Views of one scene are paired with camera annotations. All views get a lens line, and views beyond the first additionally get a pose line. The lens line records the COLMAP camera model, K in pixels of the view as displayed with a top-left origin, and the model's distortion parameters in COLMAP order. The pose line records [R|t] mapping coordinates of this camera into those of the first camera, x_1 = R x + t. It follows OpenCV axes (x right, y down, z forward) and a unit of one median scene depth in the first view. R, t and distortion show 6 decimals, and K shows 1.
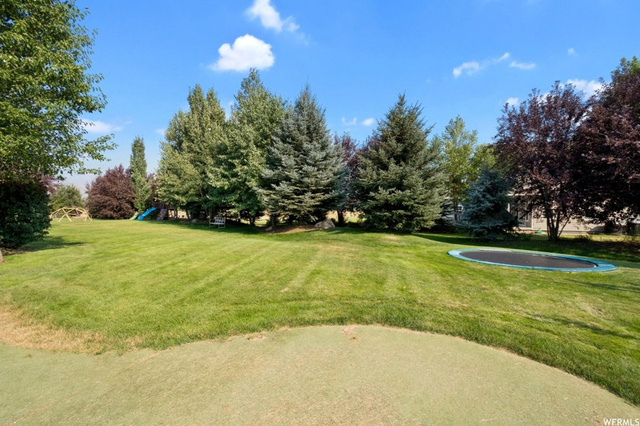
lens RADIAL K [[287.3, 0, 320.8], [0, 287.3, 211.6], [0, 0, 1]] dist [0.011358, -0.000952]
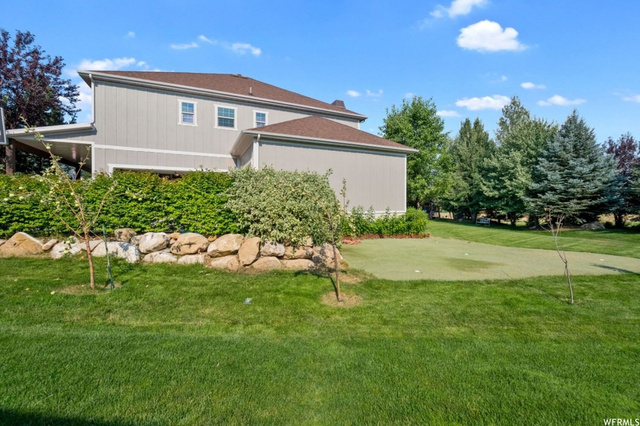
lens RADIAL K [[287.3, 0, 322.9], [0, 287.3, 212.0], [0, 0, 1]] dist [0.011358, -0.000952]
pose [[0.717723, 0.008878, -0.696273, 0.048770], [-0.009146, 0.999953, 0.003322, -0.005306], [0.696269, 0.003984, 0.717770, -0.640714]]
